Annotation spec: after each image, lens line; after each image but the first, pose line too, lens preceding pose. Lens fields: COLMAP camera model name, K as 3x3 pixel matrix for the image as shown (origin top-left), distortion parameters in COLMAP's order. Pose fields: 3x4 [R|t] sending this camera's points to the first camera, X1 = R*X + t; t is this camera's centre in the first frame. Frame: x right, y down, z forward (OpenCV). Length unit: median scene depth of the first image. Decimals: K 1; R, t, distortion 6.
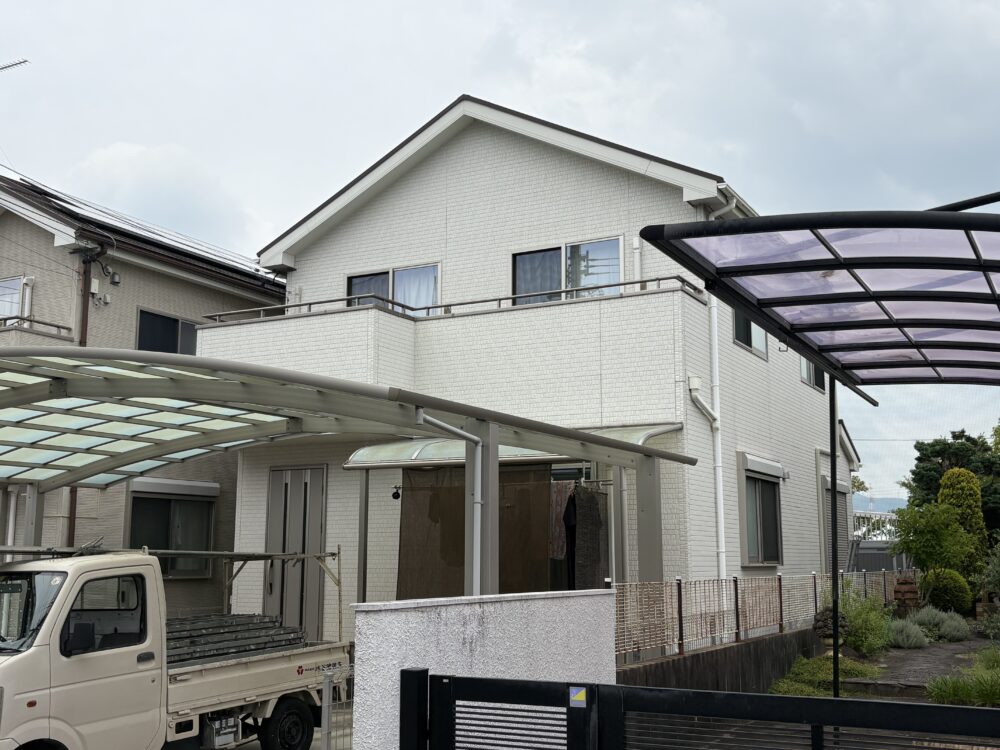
lens RADIAL K [[1106.7, 0, 500.0], [0, 1106.7, 375.0], [0, 0, 1]] dist [0.059707, -0.024216]
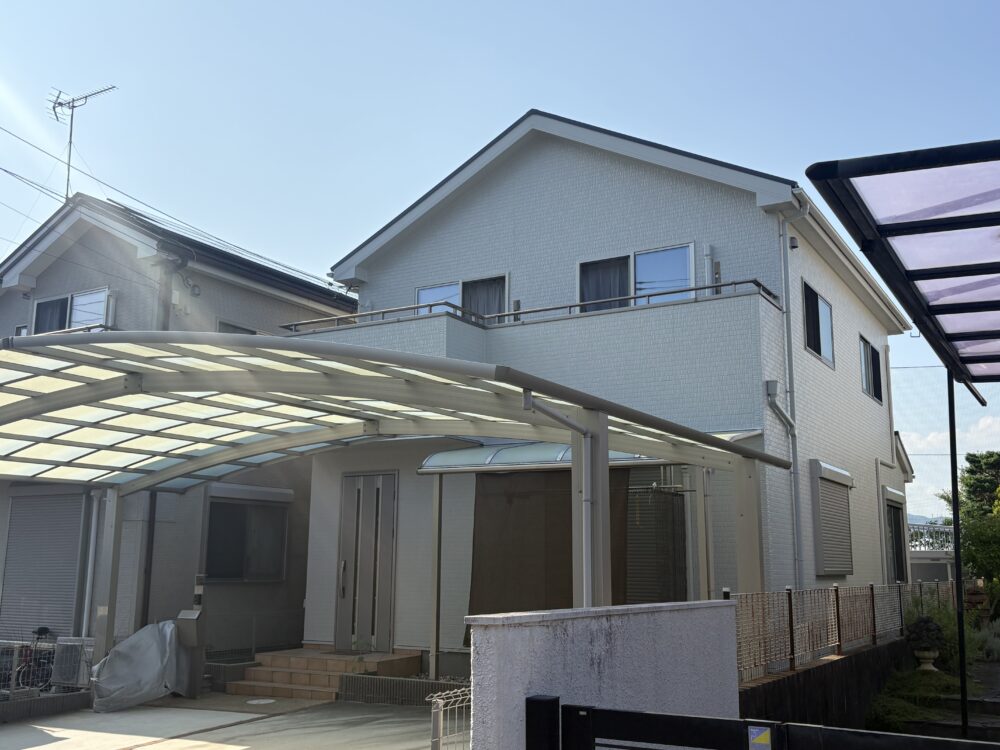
lens RADIAL K [[998.8, 0, 500.0], [0, 998.8, 375.0], [0, 0, 1]] dist [0.051256, -0.019627]
pose [[0.999206, -0.000894, -0.039828, -0.029486], [-0.000076, 0.999704, -0.024335, 0.016701], [0.039838, 0.024319, 0.998910, 0.094680]]
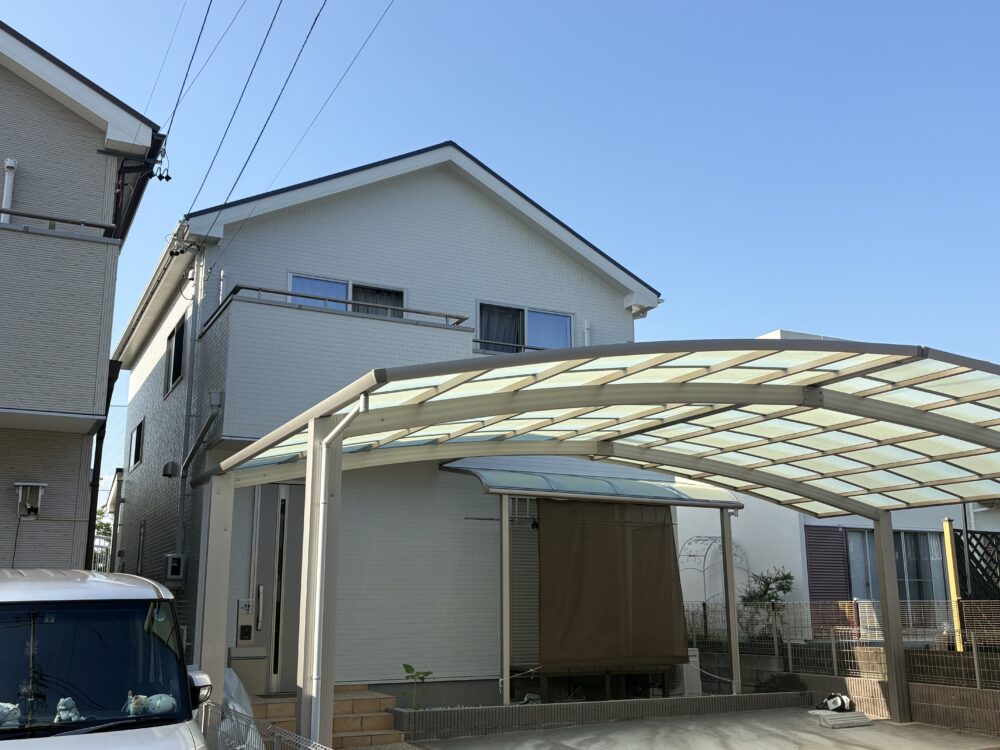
lens RADIAL K [[998.8, 0, 500.0], [0, 998.8, 375.0], [0, 0, 1]] dist [0.051256, -0.019627]
pose [[0.576850, 0.181558, 0.796418, -0.817518], [-0.130693, 0.982940, -0.129417, 0.091733], [-0.806327, -0.029432, 0.590737, 0.457364]]
